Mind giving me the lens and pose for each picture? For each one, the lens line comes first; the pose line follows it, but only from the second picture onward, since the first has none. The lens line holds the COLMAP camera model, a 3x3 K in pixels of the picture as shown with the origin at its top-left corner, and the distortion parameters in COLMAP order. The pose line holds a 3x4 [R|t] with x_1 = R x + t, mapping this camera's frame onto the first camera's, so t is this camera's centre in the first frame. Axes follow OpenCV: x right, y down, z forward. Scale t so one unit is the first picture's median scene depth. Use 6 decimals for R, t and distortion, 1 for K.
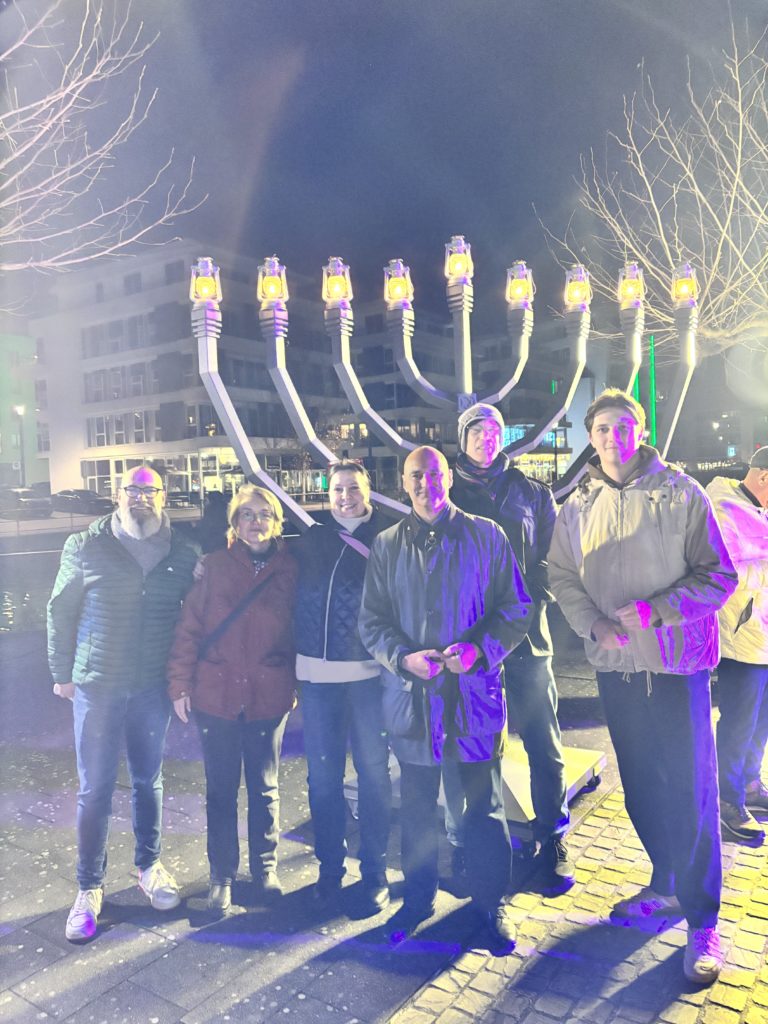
lens RADIAL K [[770.4, 0, 381.9], [0, 770.4, 511.8], [0, 0, 1]] dist [0.016079, -0.004865]
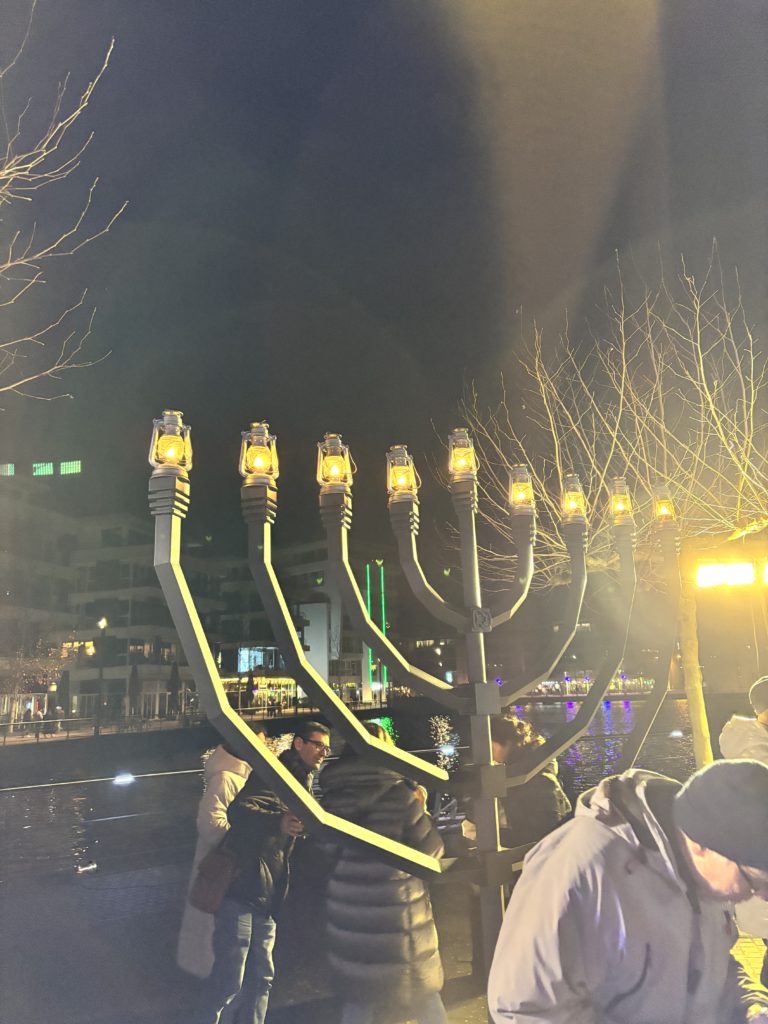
lens RADIAL K [[770.4, 0, 385.4], [0, 770.4, 514.1], [0, 0, 1]] dist [0.016079, -0.004865]
pose [[0.940108, 0.081752, 0.330927, -0.269534], [0.013882, 0.960828, -0.276799, -0.027735], [-0.340593, 0.264815, 0.902147, 0.287499]]
